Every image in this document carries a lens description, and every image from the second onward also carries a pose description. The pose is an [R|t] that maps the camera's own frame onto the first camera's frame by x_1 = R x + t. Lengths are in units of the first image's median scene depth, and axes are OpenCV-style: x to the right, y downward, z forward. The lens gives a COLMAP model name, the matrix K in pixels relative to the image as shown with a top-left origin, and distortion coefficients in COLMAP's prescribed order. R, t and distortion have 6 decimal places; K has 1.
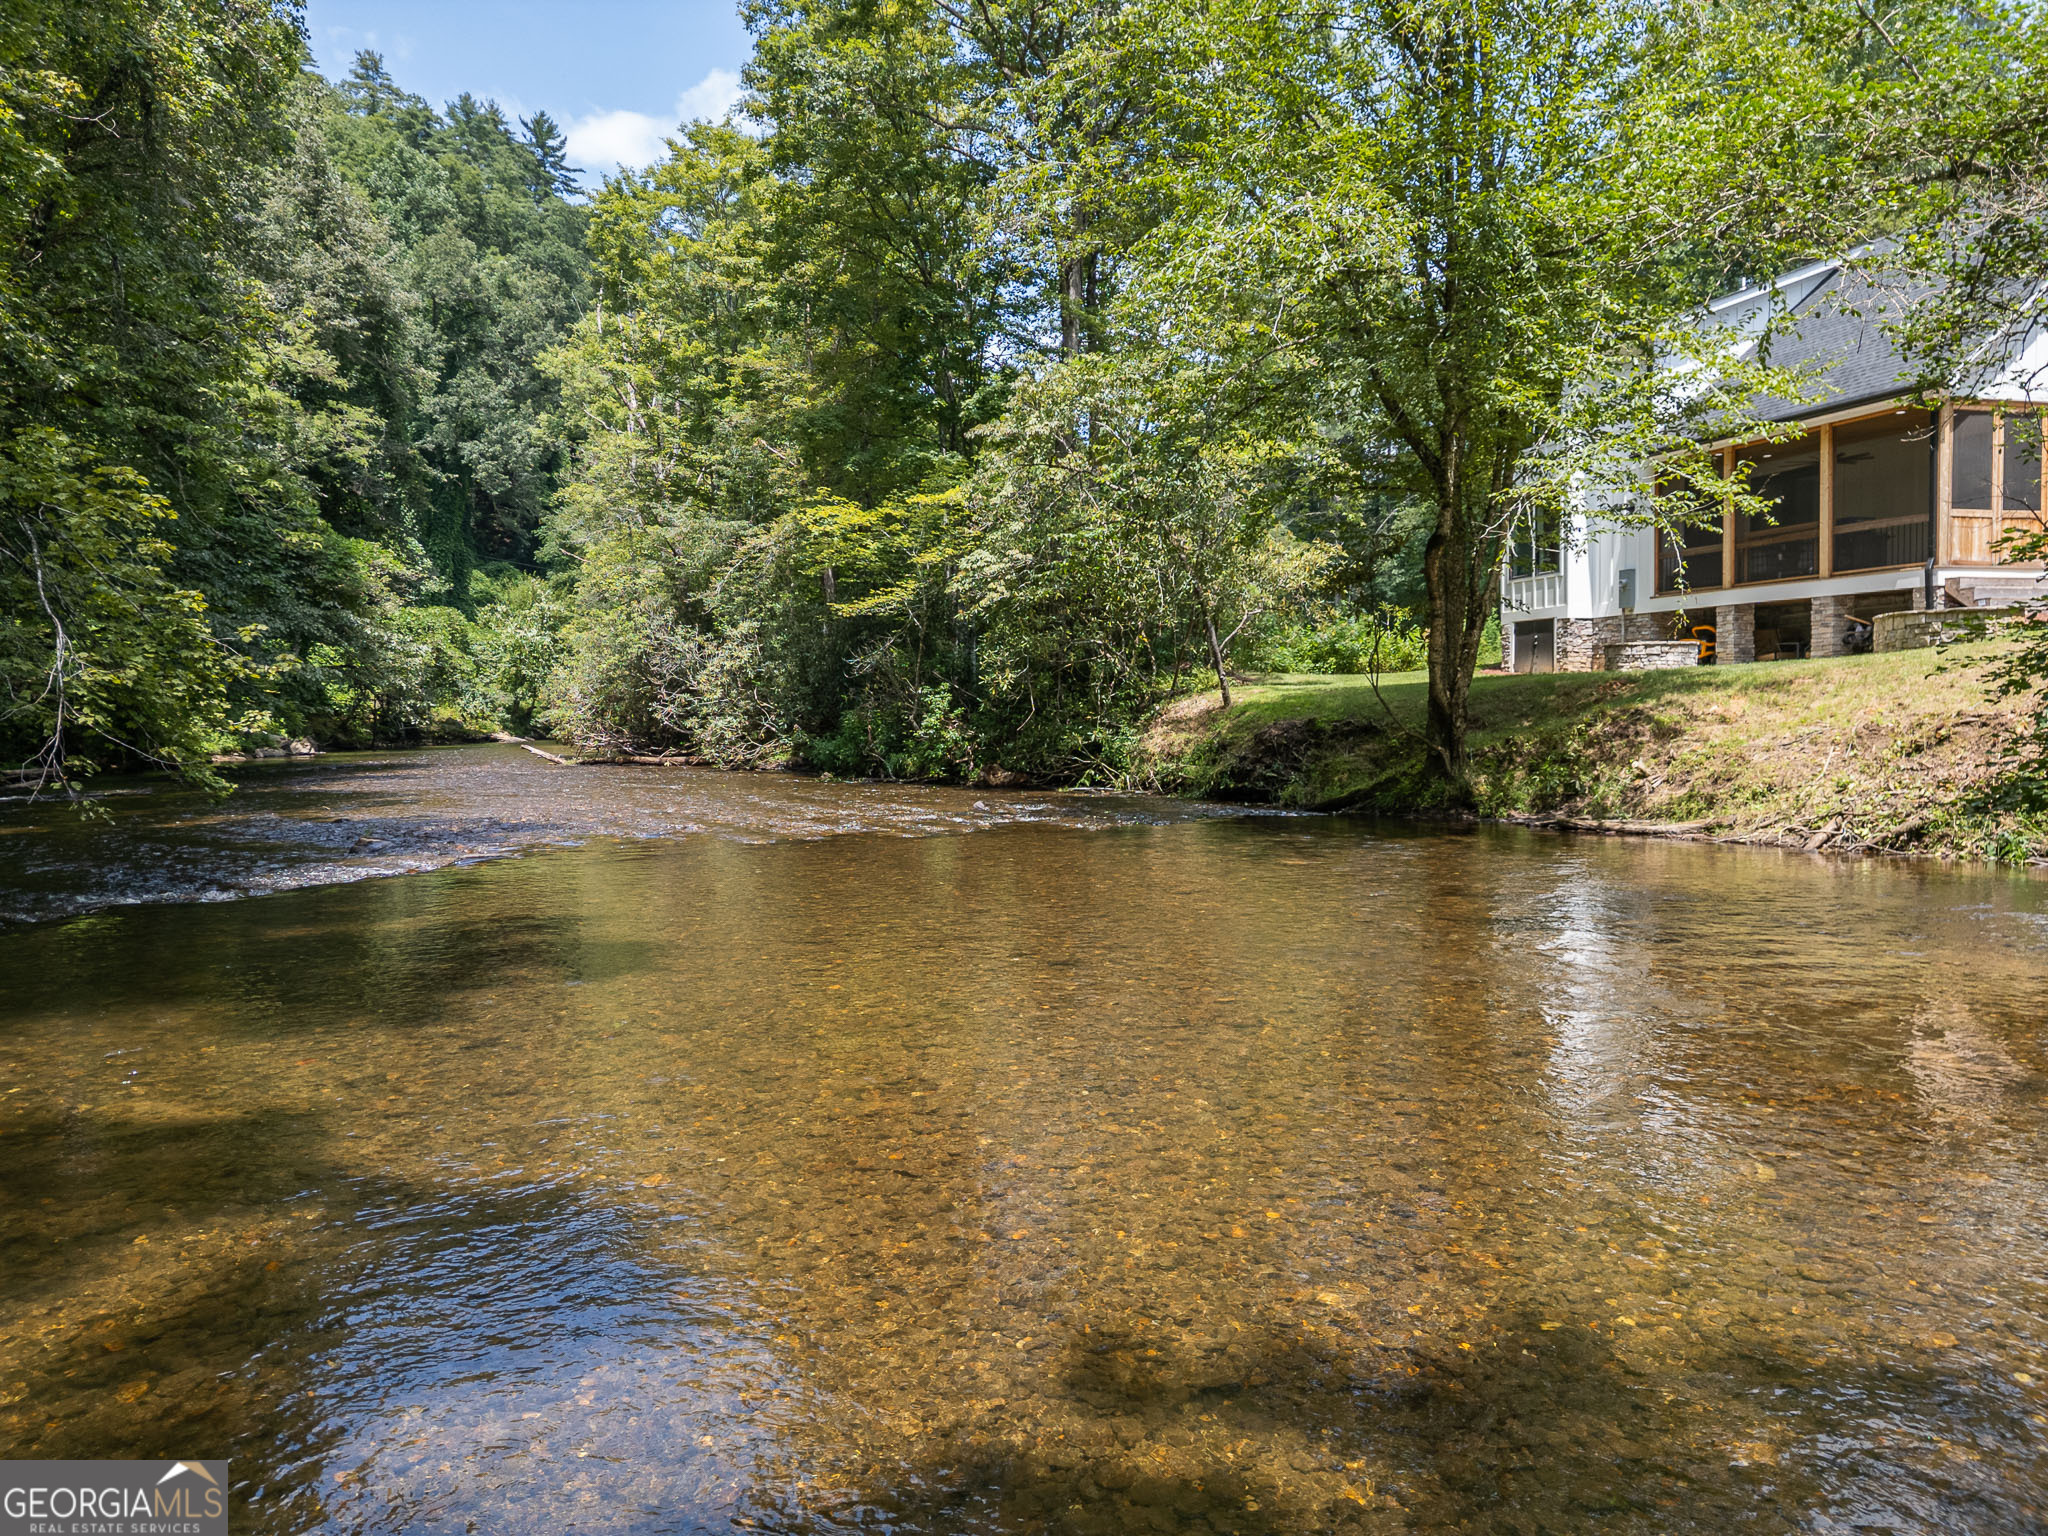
lens RADIAL K [[1435.0, 0, 1009.7], [0, 1435.0, 761.6], [0, 0, 1]] dist [0.072619, -0.067002]
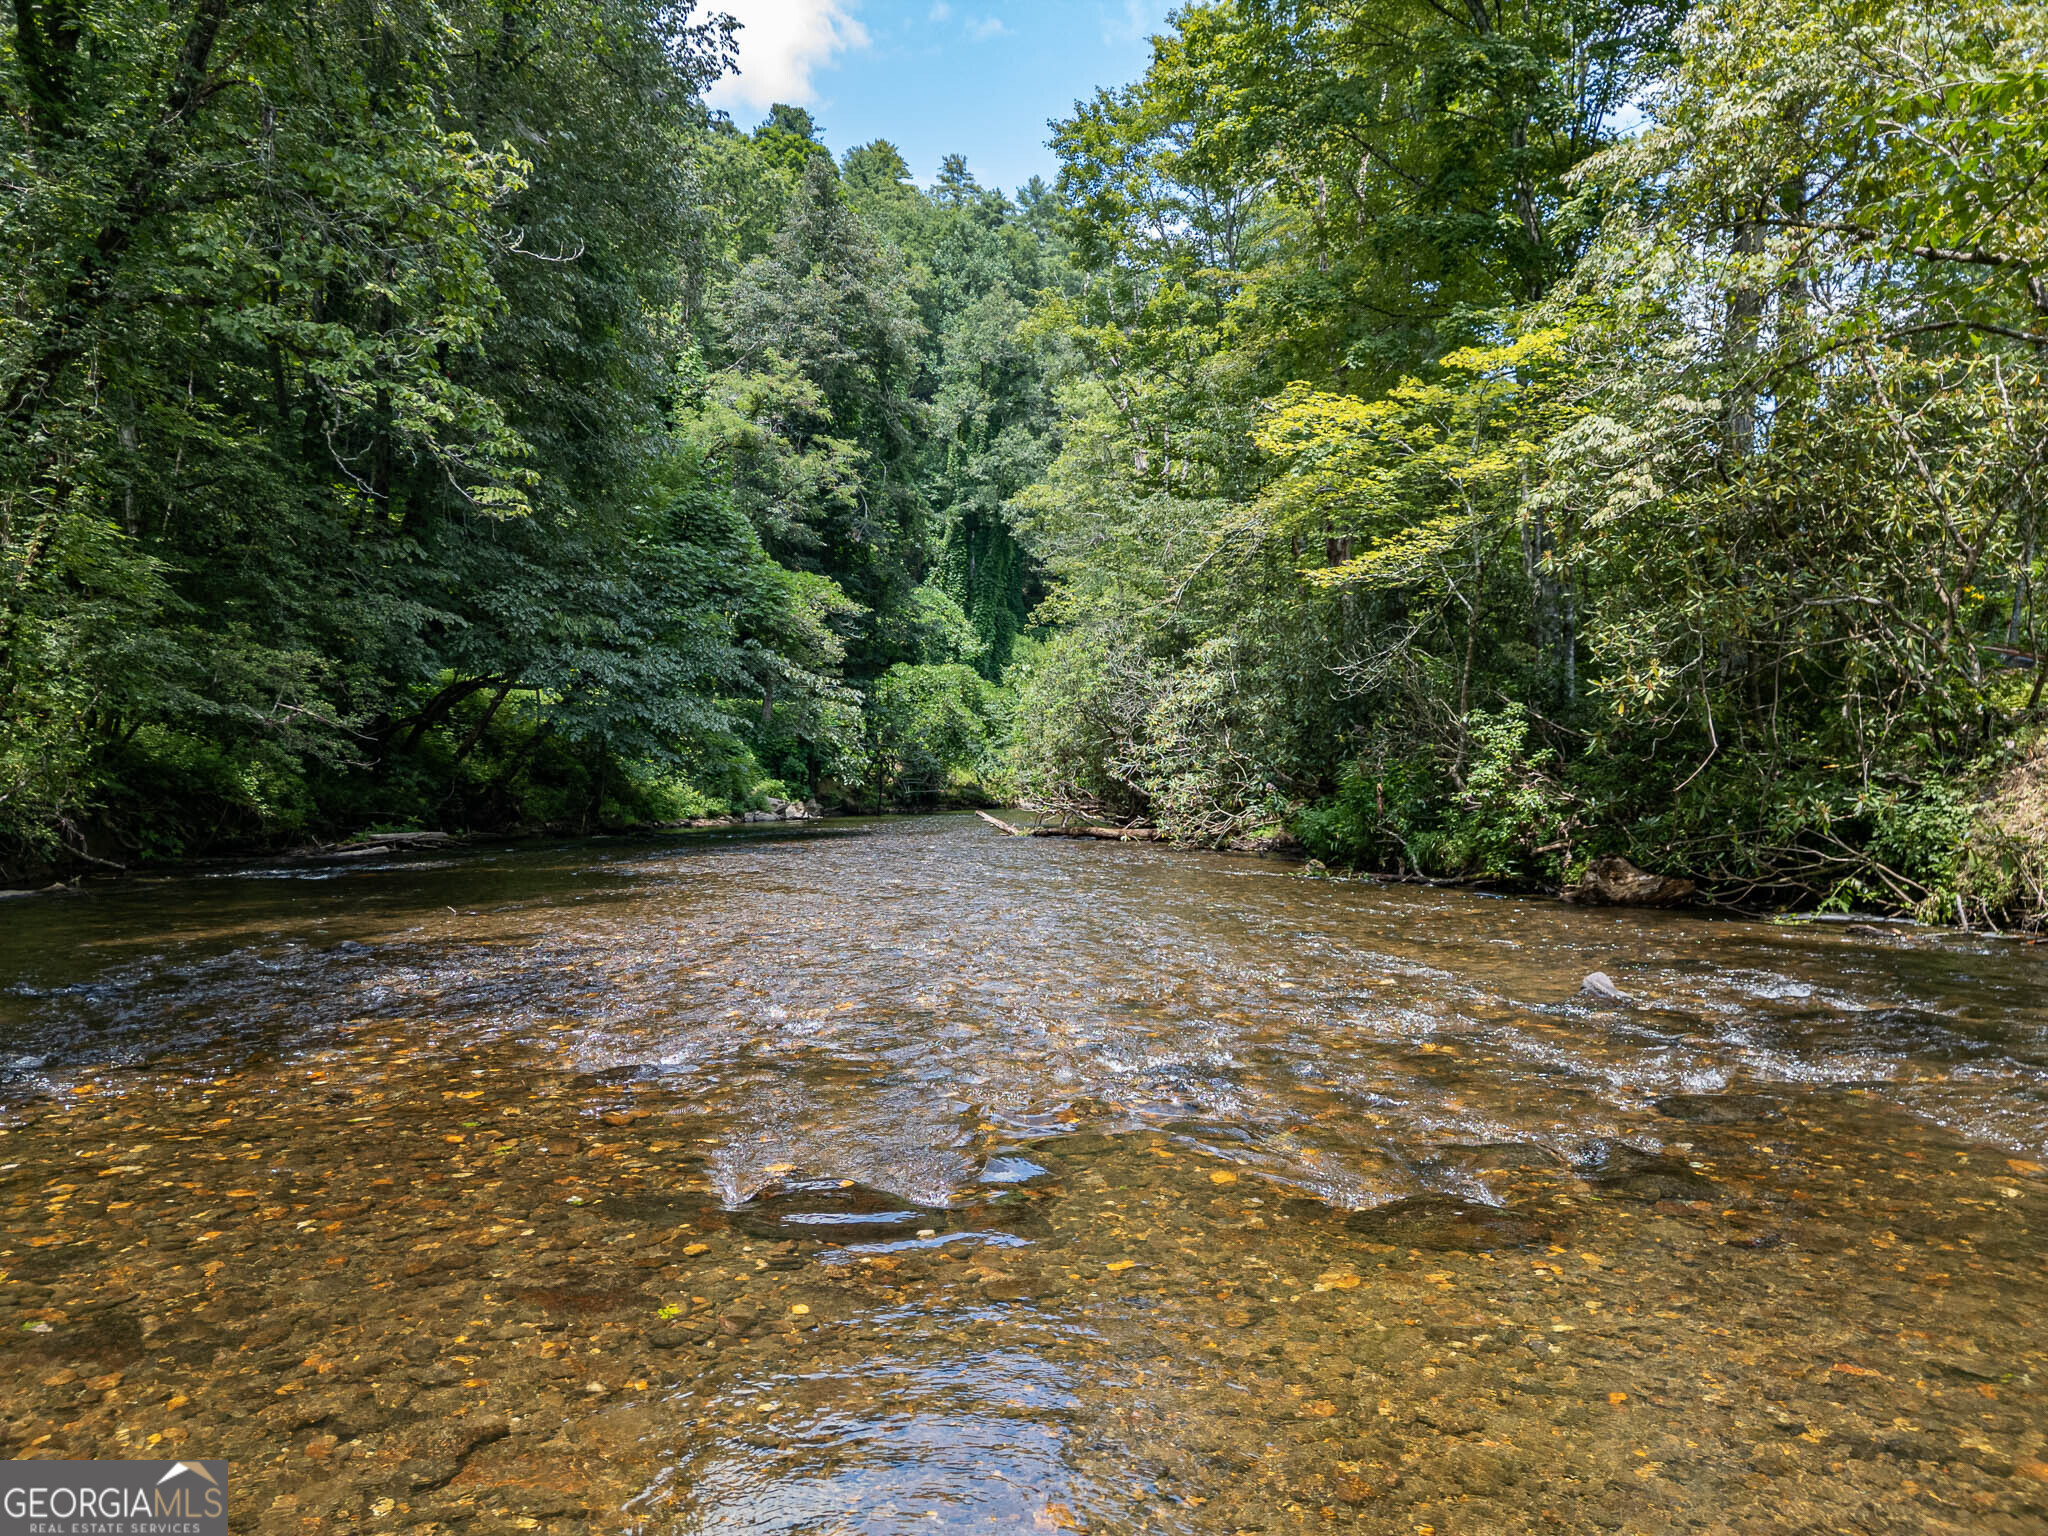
lens RADIAL K [[1435.0, 0, 1010.5], [0, 1435.0, 771.5], [0, 0, 1]] dist [0.072619, -0.067002]
pose [[0.925359, 0.001576, -0.379088, -0.009211], [-0.017417, 0.999112, -0.038362, -0.003328], [0.378691, 0.042101, 0.924565, 0.272203]]
